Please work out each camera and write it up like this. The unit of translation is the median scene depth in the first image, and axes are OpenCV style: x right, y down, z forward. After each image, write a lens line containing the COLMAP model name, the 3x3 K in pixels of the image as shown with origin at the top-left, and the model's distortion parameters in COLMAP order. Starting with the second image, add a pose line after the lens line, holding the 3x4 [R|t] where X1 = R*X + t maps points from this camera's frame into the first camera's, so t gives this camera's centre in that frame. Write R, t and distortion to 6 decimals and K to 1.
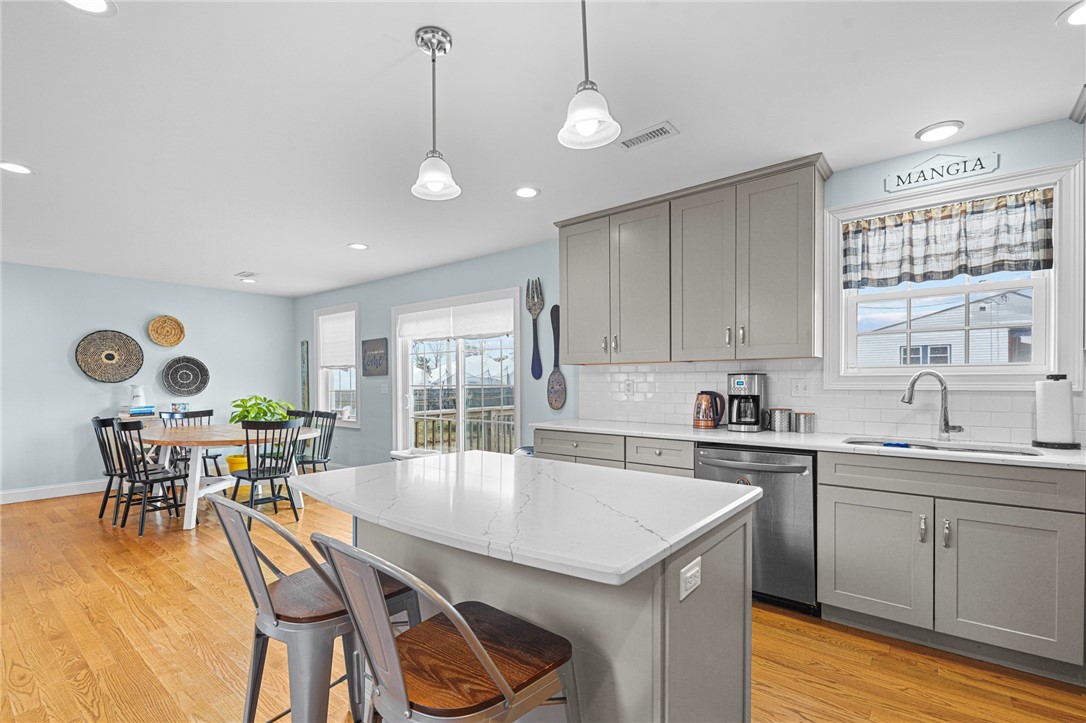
lens RADIAL K [[494.6, 0, 534.9], [0, 494.6, 387.5], [0, 0, 1]] dist [-0.000067, -0.001683]
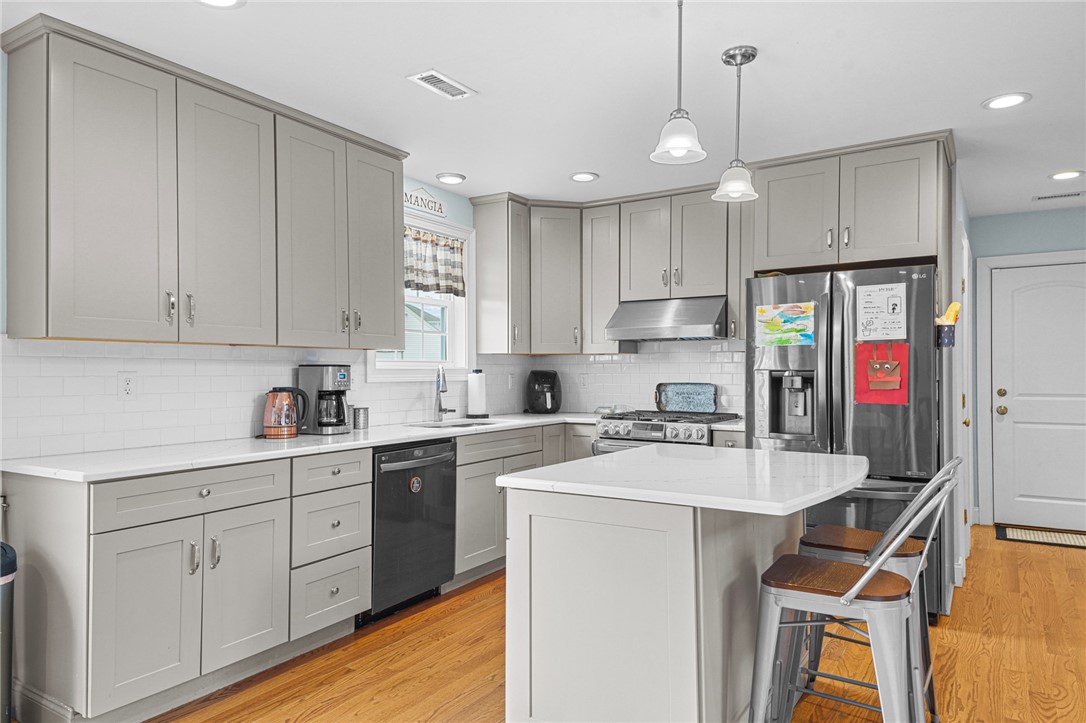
lens RADIAL K [[700.3, 0, 542.0], [0, 700.3, 369.3], [0, 0, 1]] dist [0.133586, -0.113462]
pose [[-0.127911, 0.008674, 0.991748, -0.553663], [0.013619, 0.999883, -0.006989, -0.005172], [-0.991692, 0.012612, -0.128014, 0.547889]]
